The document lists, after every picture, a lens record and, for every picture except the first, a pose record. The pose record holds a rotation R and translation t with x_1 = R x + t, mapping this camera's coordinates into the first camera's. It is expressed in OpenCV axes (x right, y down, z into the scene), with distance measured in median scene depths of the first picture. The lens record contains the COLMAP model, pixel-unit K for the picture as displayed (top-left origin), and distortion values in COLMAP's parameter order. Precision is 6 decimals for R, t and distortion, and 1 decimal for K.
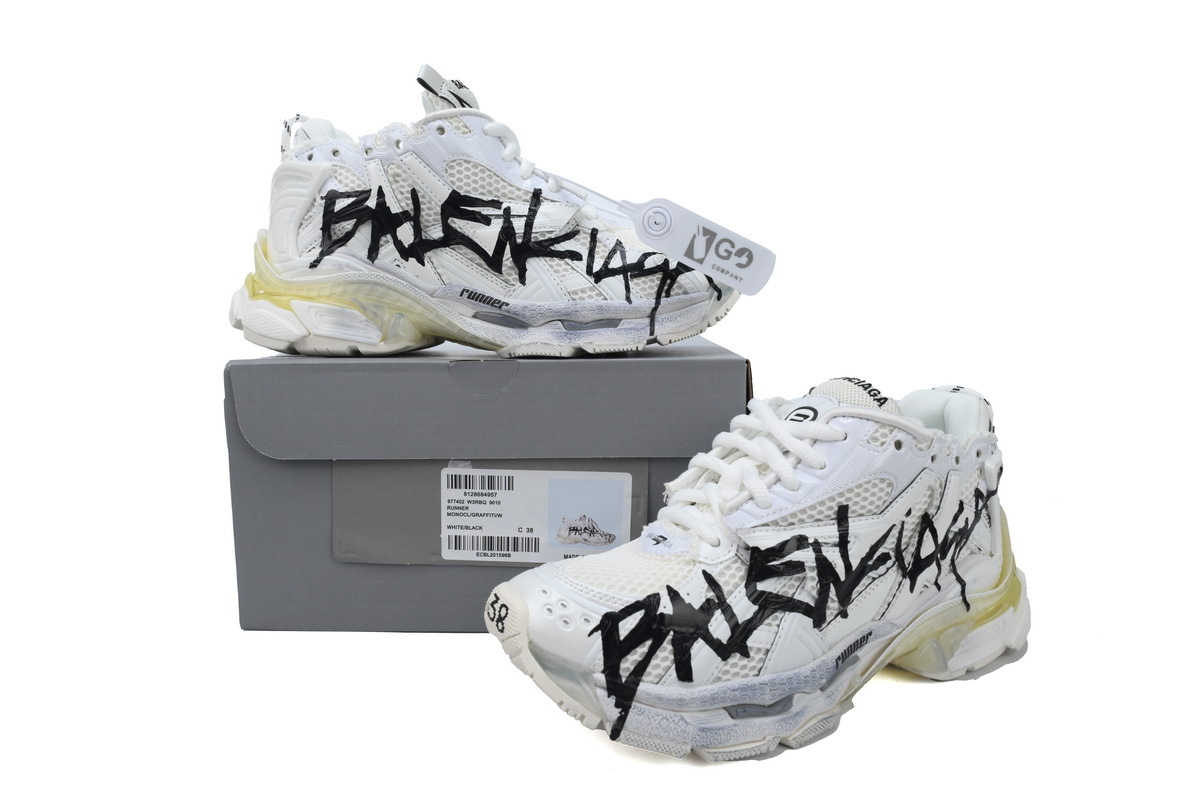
lens RADIAL K [[833.2, 0, 603.6], [0, 833.2, 398.9], [0, 0, 1]] dist [0.000993, 0.000397]
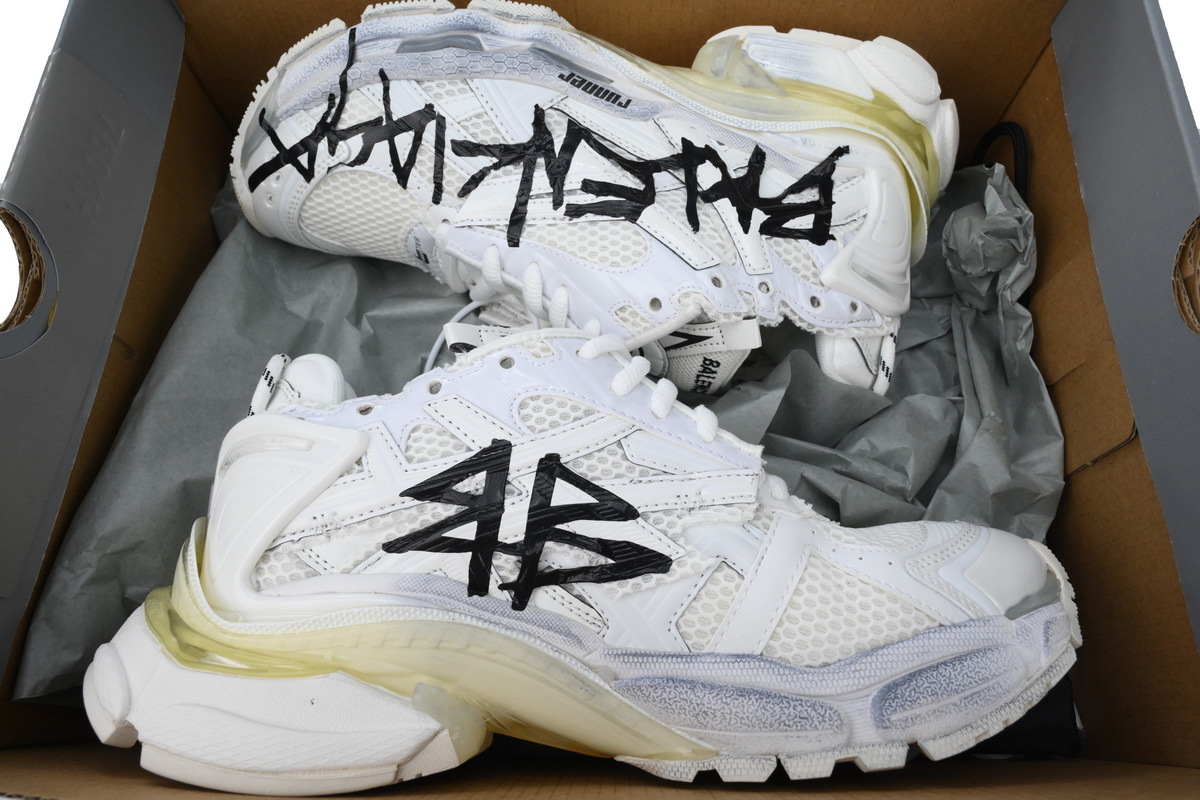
lens RADIAL K [[833.2, 0, 604.9], [0, 833.2, 399.1], [0, 0, 1]] dist [0.000993, 0.000397]
pose [[-0.999653, -0.014678, -0.021881, -0.140355], [0.011116, -0.987873, 0.154864, -0.482594], [-0.023889, 0.154567, 0.987694, 0.357709]]
